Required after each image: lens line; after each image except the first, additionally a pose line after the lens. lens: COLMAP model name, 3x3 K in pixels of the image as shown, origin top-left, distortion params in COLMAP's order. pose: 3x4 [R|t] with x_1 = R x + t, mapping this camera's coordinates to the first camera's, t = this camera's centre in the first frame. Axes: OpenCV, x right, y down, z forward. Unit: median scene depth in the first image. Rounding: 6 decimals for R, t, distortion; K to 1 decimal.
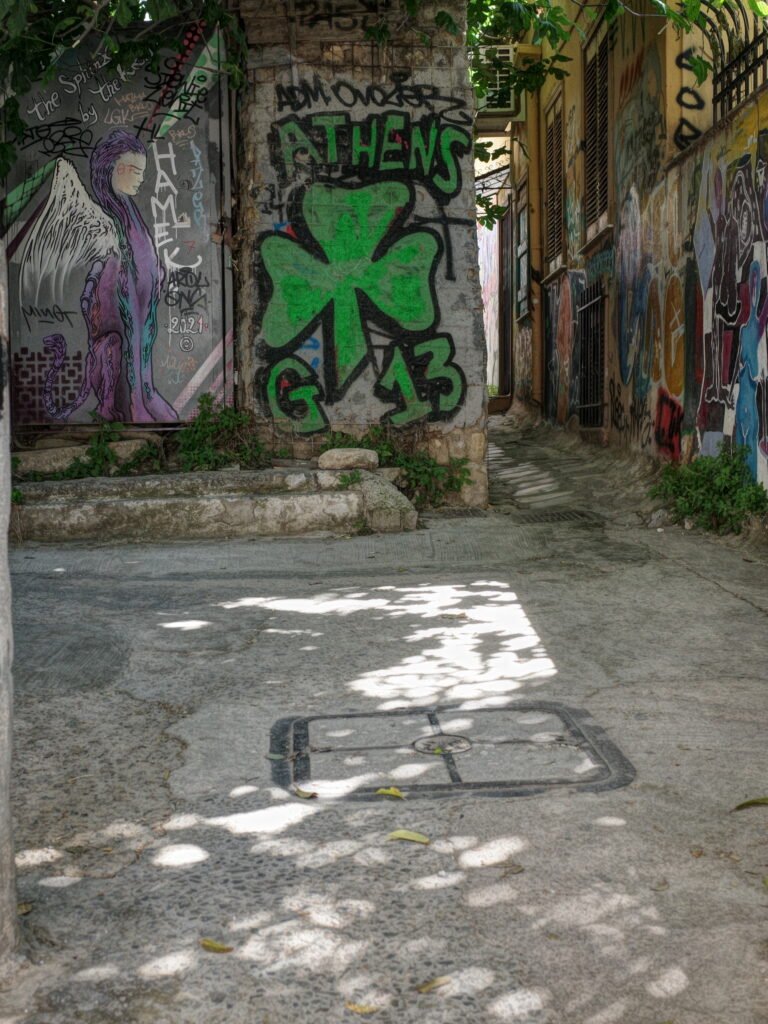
lens RADIAL K [[1441.8, 0, 384.2], [0, 1441.8, 512.1], [0, 0, 1]] dist [-0.025611, 0.000000]
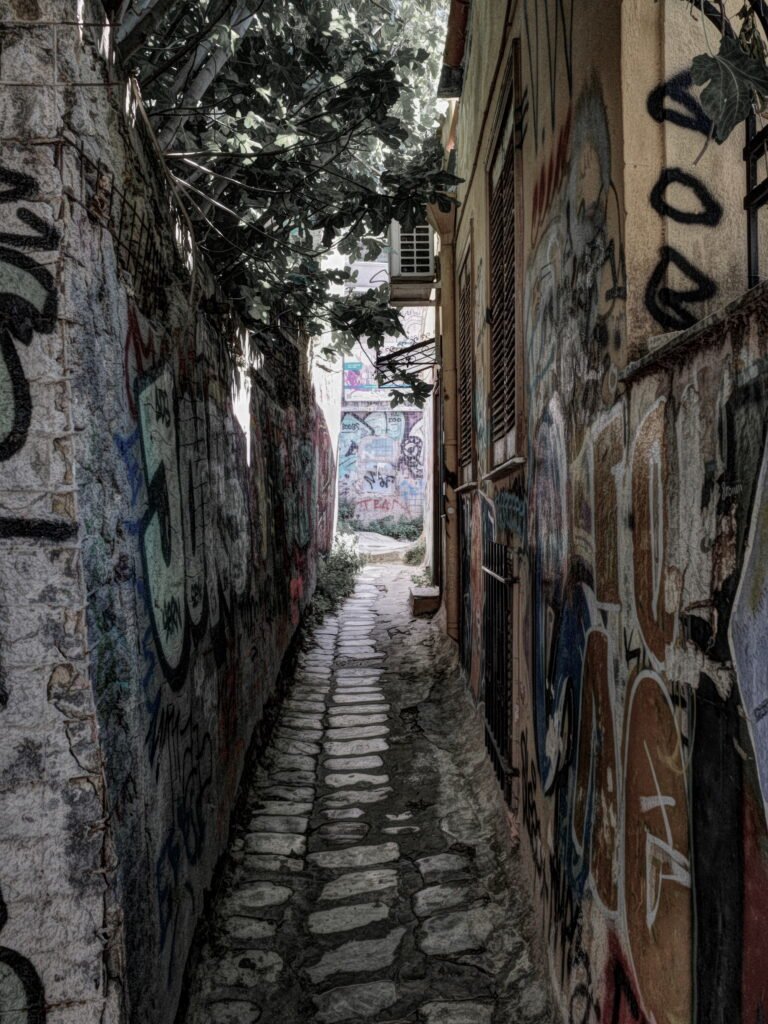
lens RADIAL K [[1441.8, 0, 383.6], [0, 1441.8, 511.5], [0, 0, 1]] dist [-0.025611, 0.000000]
pose [[0.999395, 0.008999, 0.033610, 0.105134], [-0.005109, 0.993460, -0.114068, -0.140271], [-0.034417, 0.113828, 0.992904, 0.553216]]
